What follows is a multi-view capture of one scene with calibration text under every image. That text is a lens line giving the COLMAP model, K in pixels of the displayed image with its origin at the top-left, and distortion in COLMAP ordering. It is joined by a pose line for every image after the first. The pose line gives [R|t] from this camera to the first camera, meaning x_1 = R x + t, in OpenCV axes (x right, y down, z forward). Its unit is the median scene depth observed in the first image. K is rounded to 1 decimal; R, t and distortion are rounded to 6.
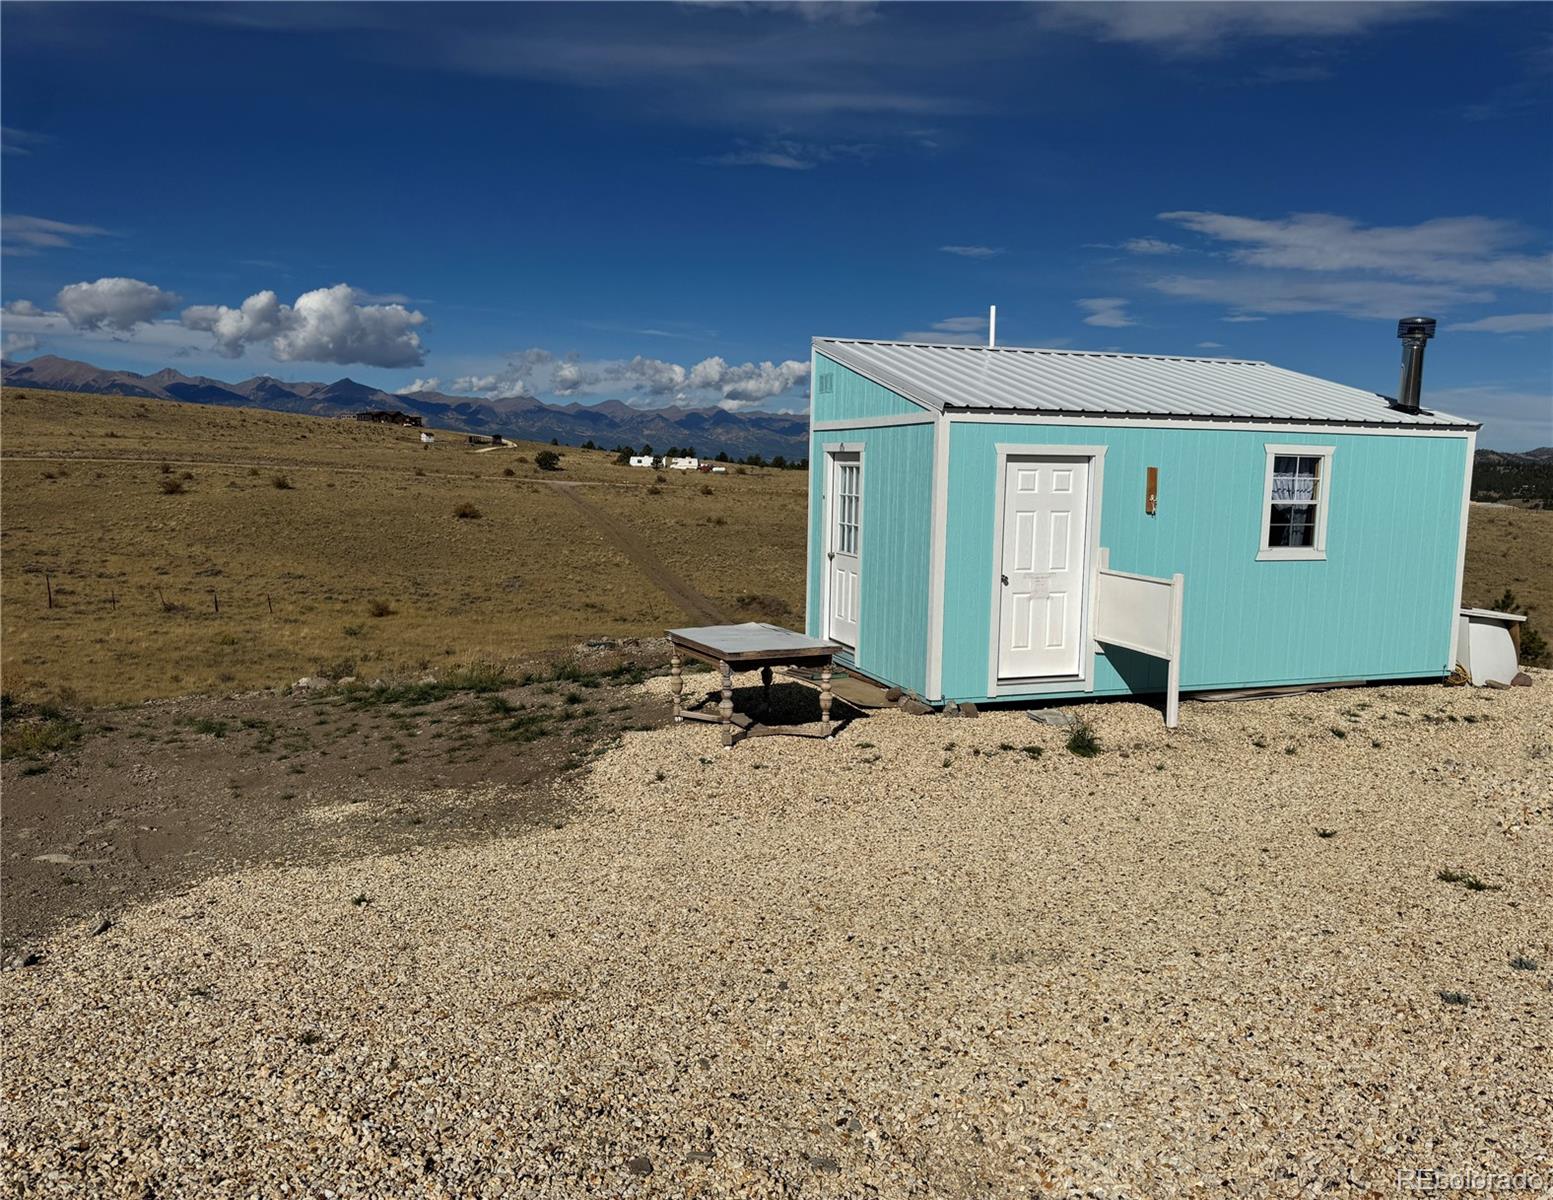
lens RADIAL K [[1130.6, 0, 810.1], [0, 1130.6, 604.4], [0, 0, 1]] dist [0.048695, -0.070251]
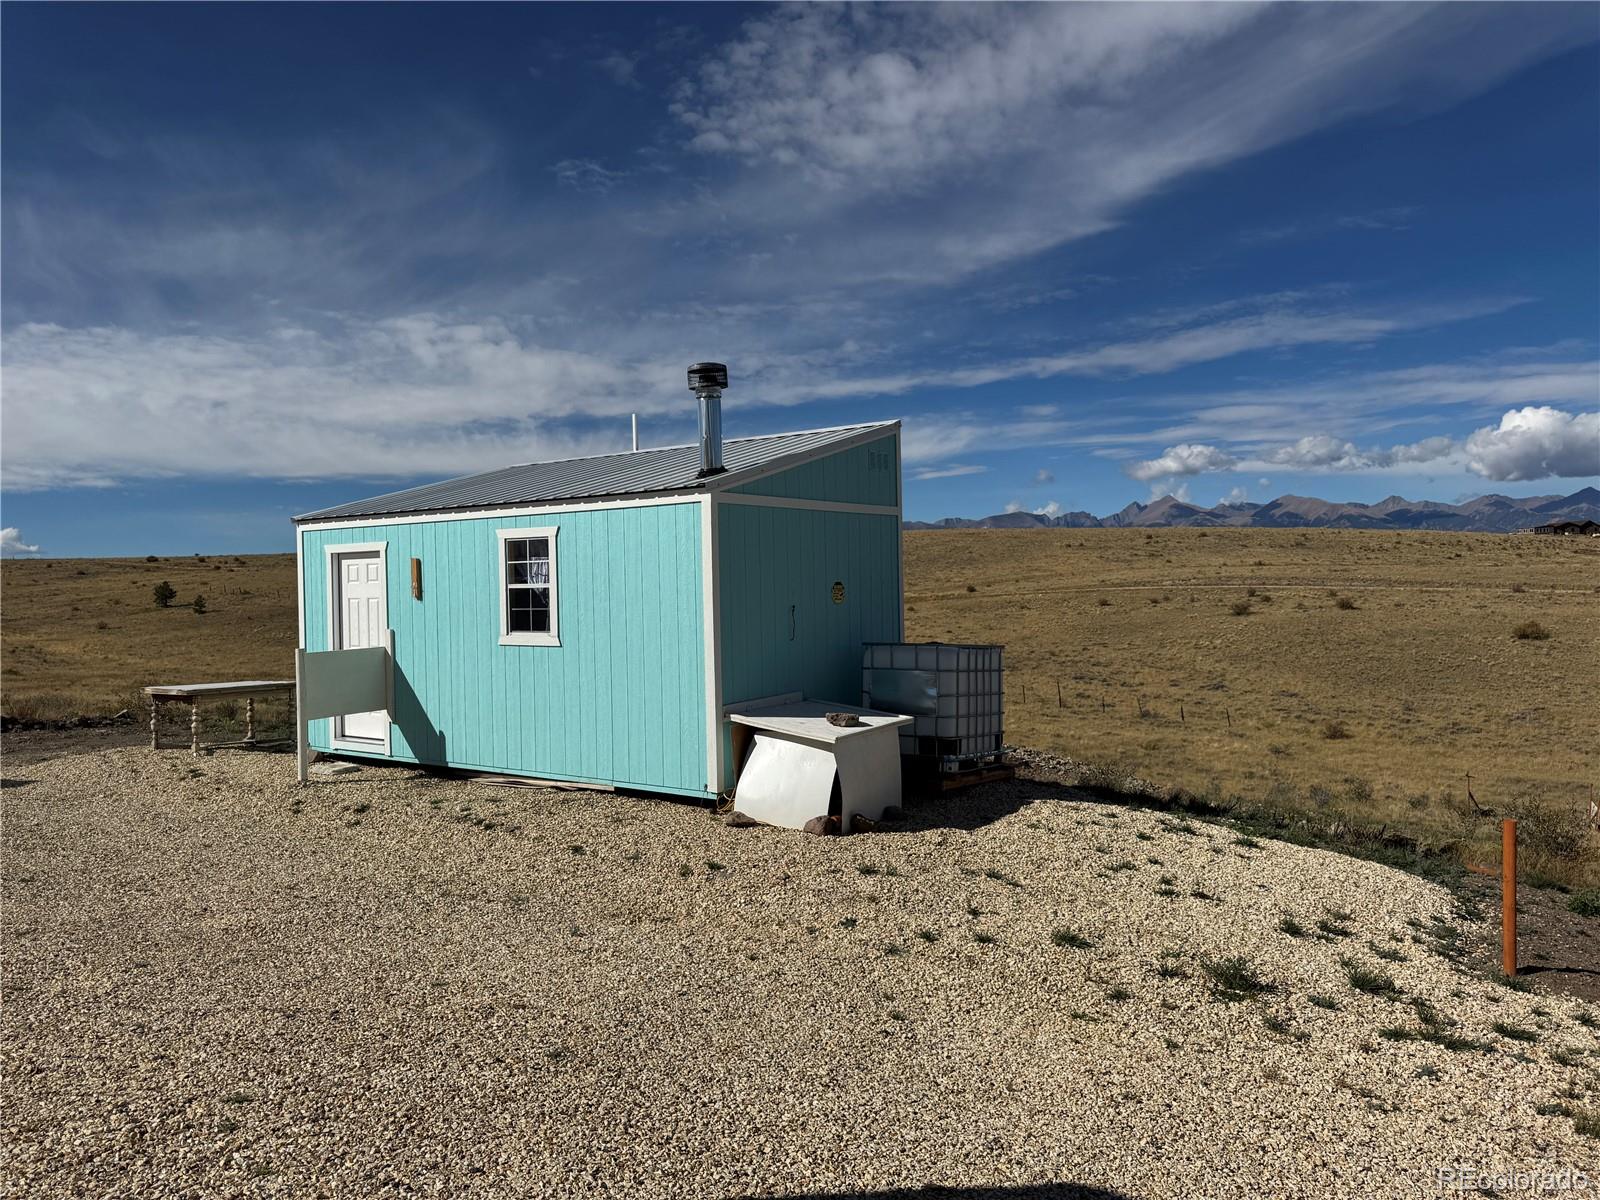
lens RADIAL K [[1141.3, 0, 812.7], [0, 1141.3, 591.0], [0, 0, 1]] dist [0.061131, -0.070948]
pose [[0.535729, -0.028364, -0.843914, 1.082615], [-0.072859, 0.994155, -0.079666, -0.019766], [0.841241, 0.104166, 0.530531, 0.537472]]
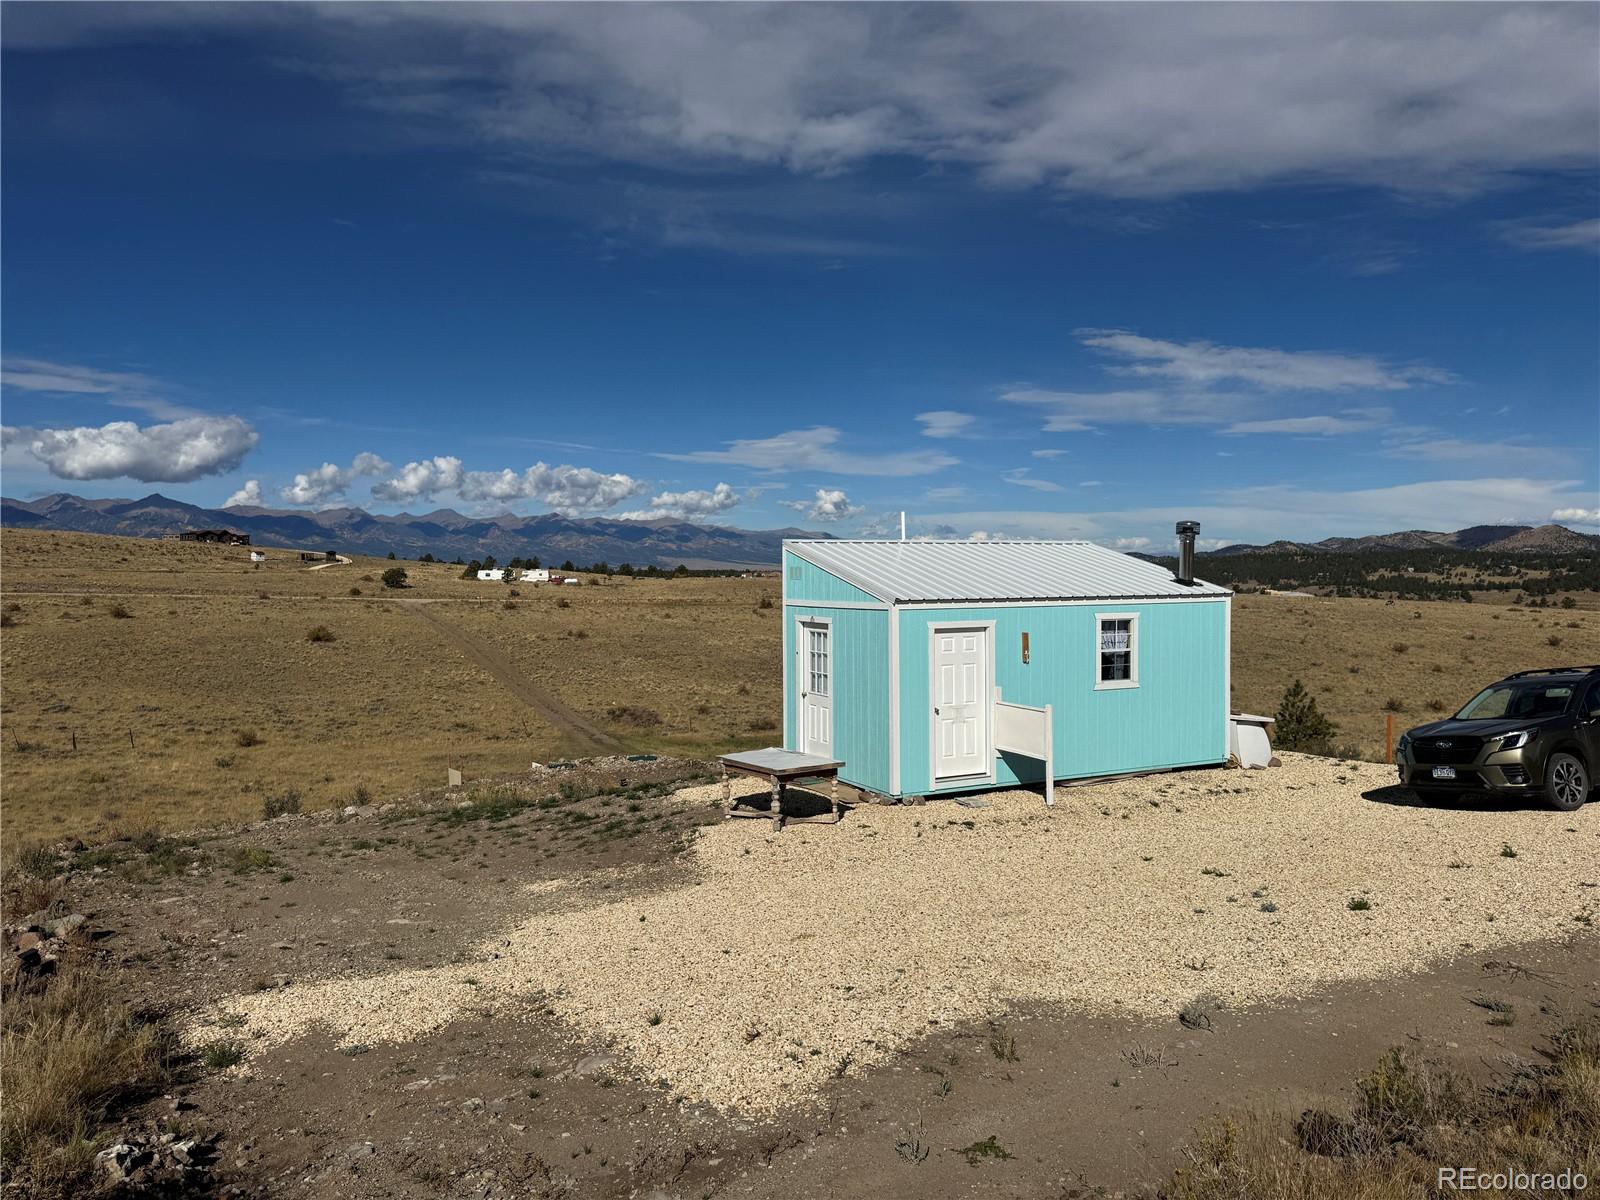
lens RADIAL K [[1141.3, 0, 795.9], [0, 1141.3, 602.8], [0, 0, 1]] dist [0.061131, -0.070948]
pose [[0.991355, -0.030324, 0.127657, -0.144532], [0.041735, 0.995274, -0.087685, -0.028858], [-0.124394, 0.092255, 0.987935, -0.349117]]
